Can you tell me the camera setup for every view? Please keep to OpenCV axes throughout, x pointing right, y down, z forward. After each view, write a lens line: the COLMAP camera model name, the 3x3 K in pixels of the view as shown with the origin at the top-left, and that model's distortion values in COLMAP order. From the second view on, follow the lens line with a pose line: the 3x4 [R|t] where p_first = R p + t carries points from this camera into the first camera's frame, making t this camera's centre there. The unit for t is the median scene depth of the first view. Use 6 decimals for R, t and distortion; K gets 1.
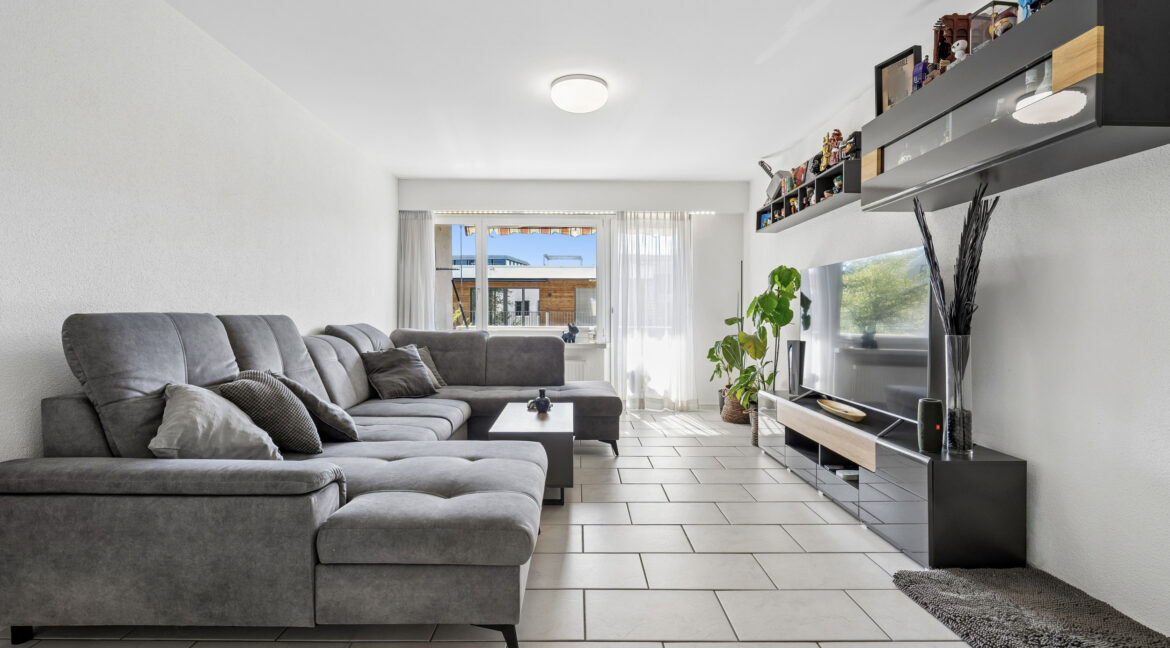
lens RADIAL K [[556.0, 0, 585.0], [0, 556.0, 324.0], [0, 0, 1]] dist [-0.000782, 0.000288]
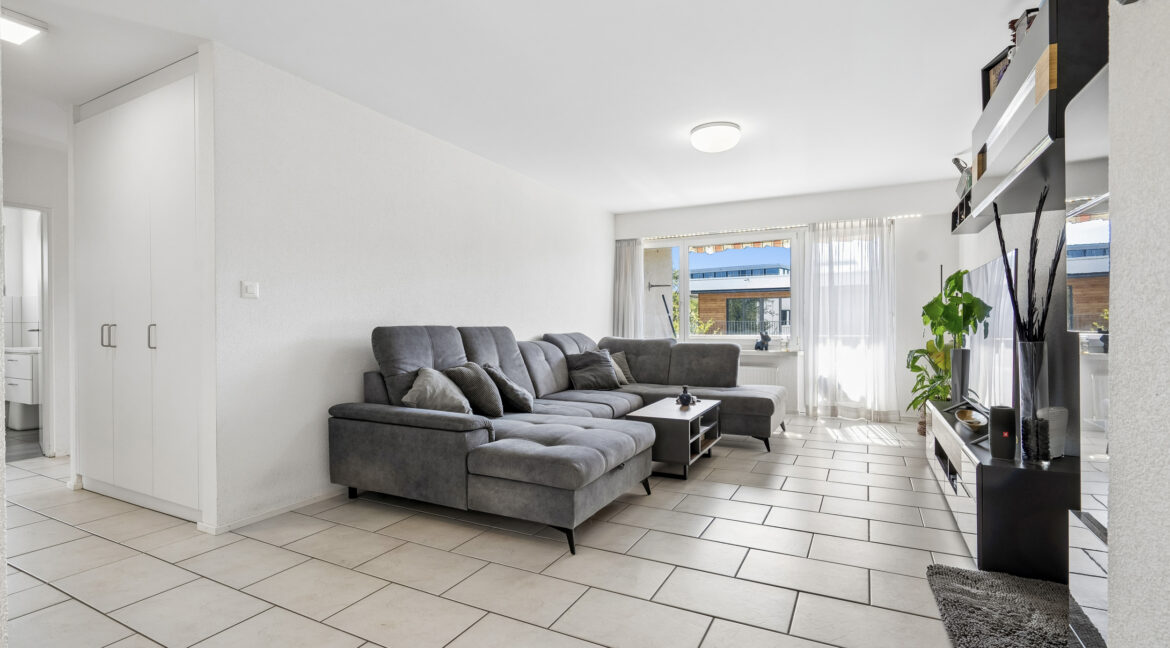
lens RADIAL K [[539.1, 0, 585.0], [0, 539.1, 324.0], [0, 0, 1]] dist [-0.000868, 0.000364]
pose [[0.883951, -0.010138, -0.467469, 0.366998], [0.001635, 0.999826, -0.018592, 0.004513], [0.467576, 0.015670, 0.883814, -0.178679]]
